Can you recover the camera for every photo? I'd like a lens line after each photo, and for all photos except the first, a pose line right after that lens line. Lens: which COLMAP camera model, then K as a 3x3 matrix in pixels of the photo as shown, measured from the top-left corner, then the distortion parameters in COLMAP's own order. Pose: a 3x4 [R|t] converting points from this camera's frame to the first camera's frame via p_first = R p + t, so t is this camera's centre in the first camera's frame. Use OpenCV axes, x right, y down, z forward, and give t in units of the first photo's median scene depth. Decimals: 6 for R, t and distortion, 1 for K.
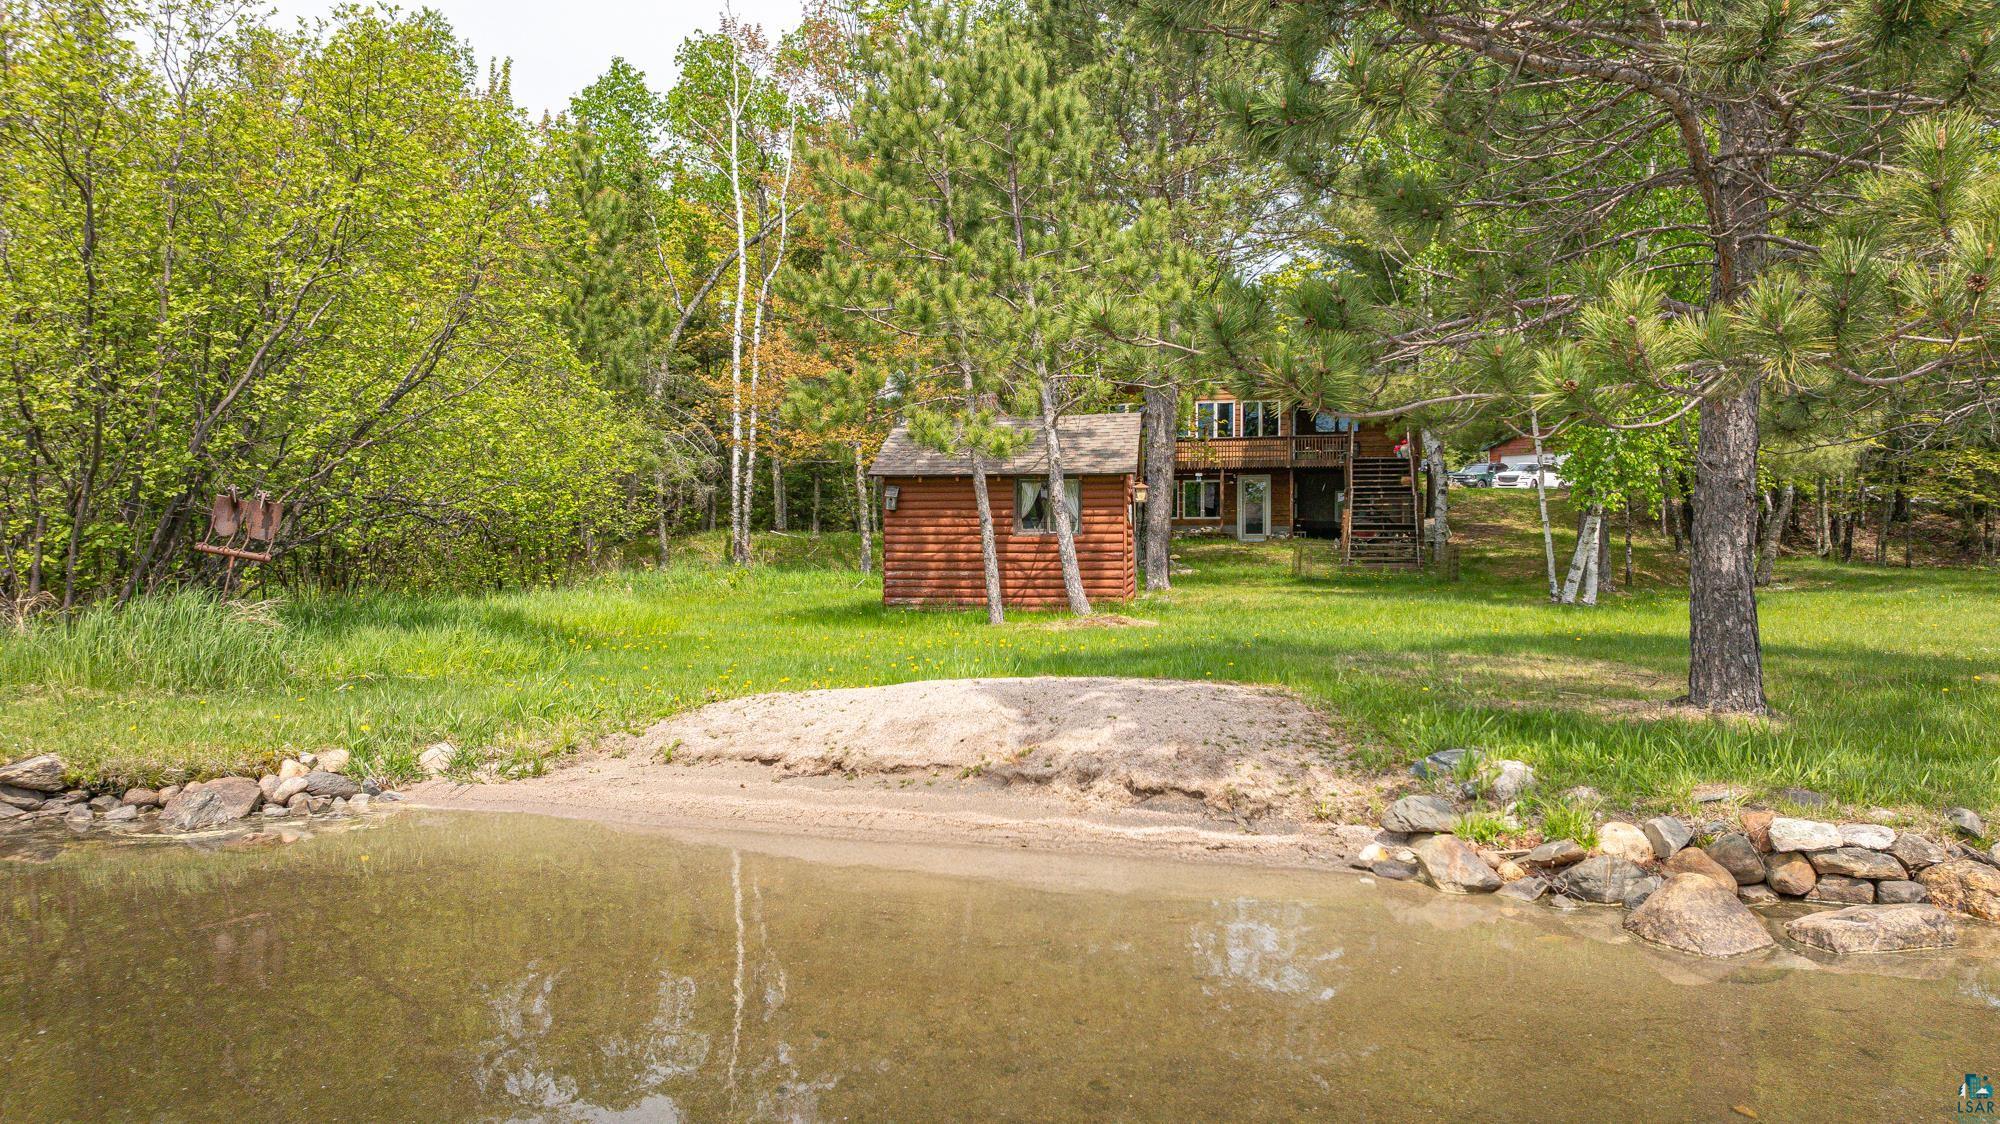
lens RADIAL K [[1414.4, 0, 1001.1], [0, 1414.4, 560.8], [0, 0, 1]] dist [-0.013943, -0.004929]
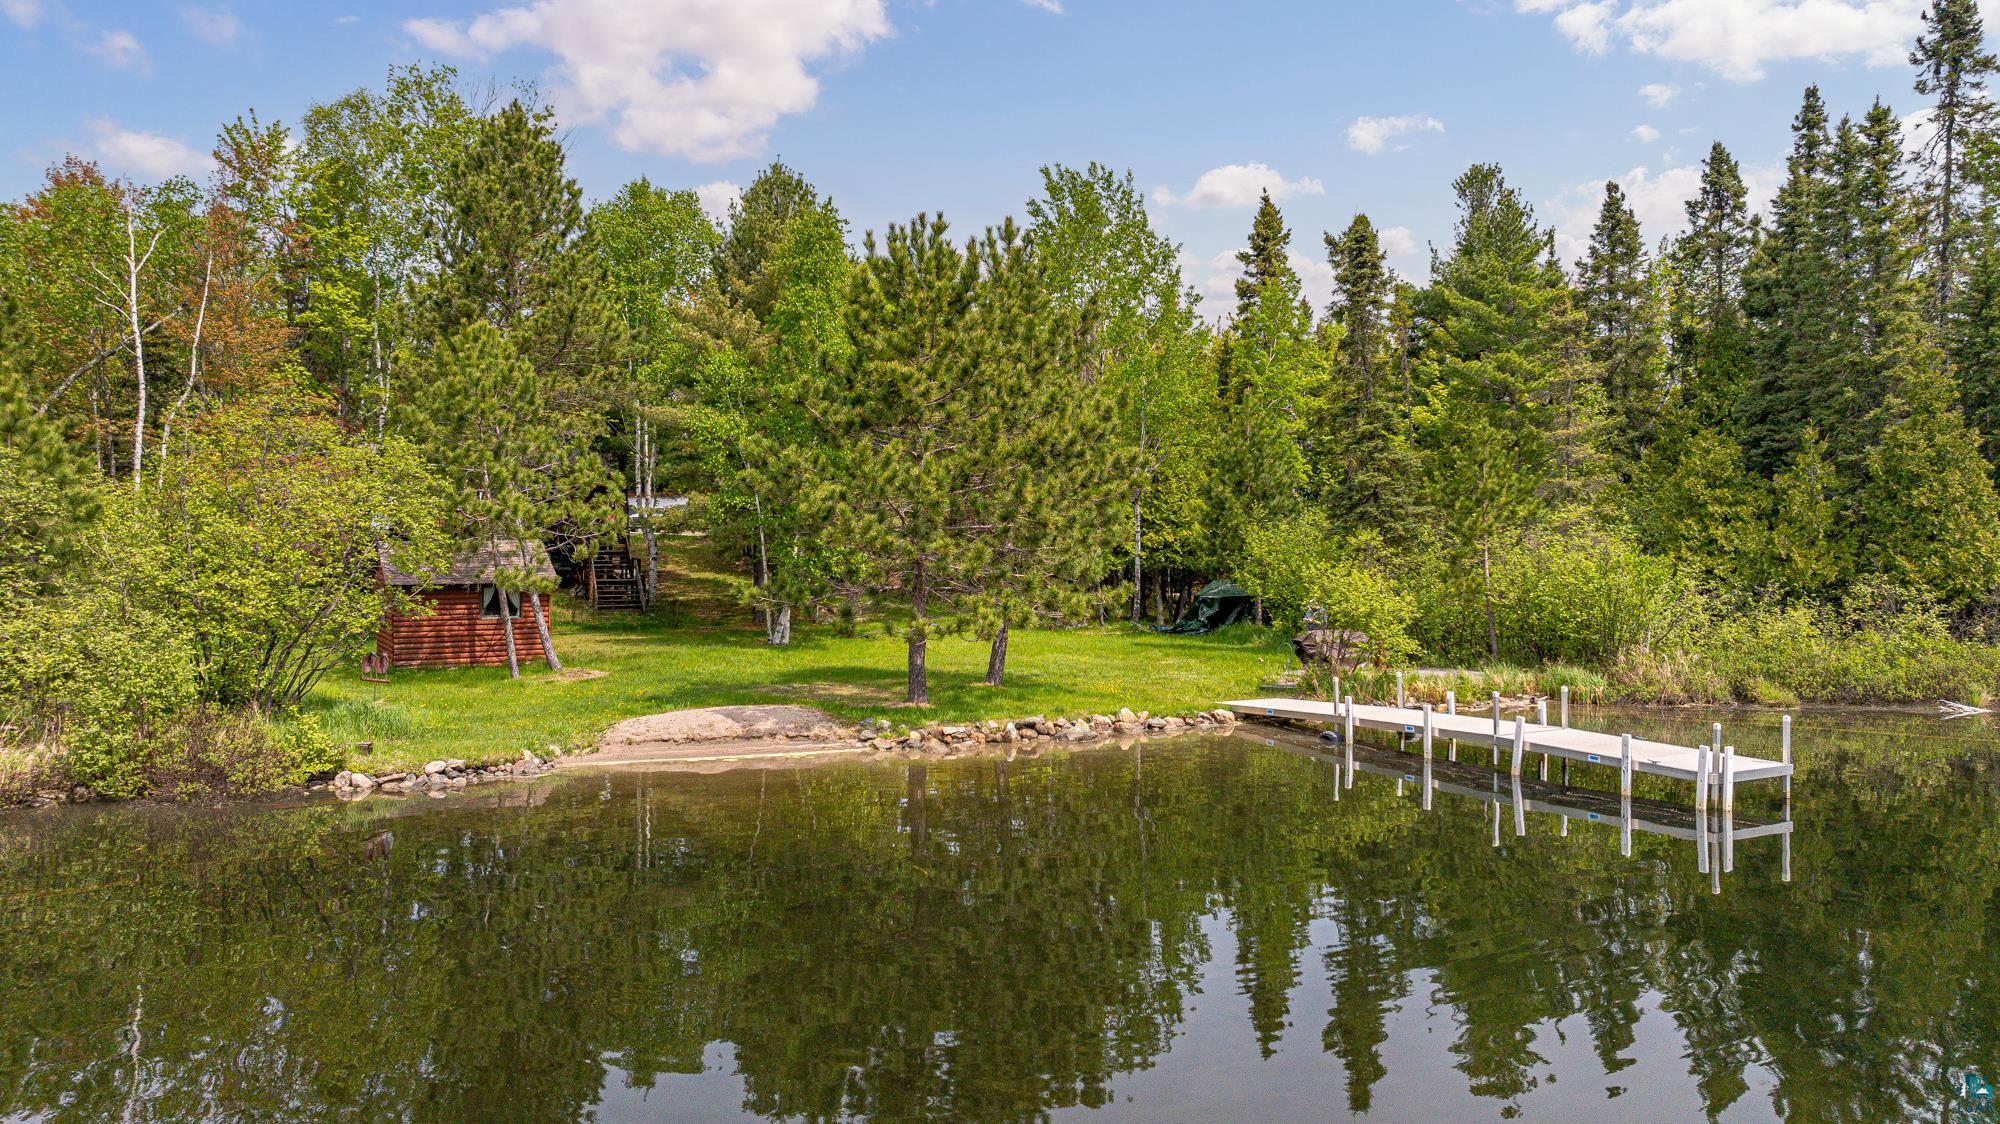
lens RADIAL K [[1414.4, 0, 1000.9], [0, 1414.4, 559.1], [0, 0, 1]] dist [-0.013943, -0.004929]
pose [[0.795323, -0.010360, 0.606098, -1.844663], [0.008021, 0.999946, 0.006568, -0.347444], [-0.606133, -0.000362, 0.795363, -2.453383]]
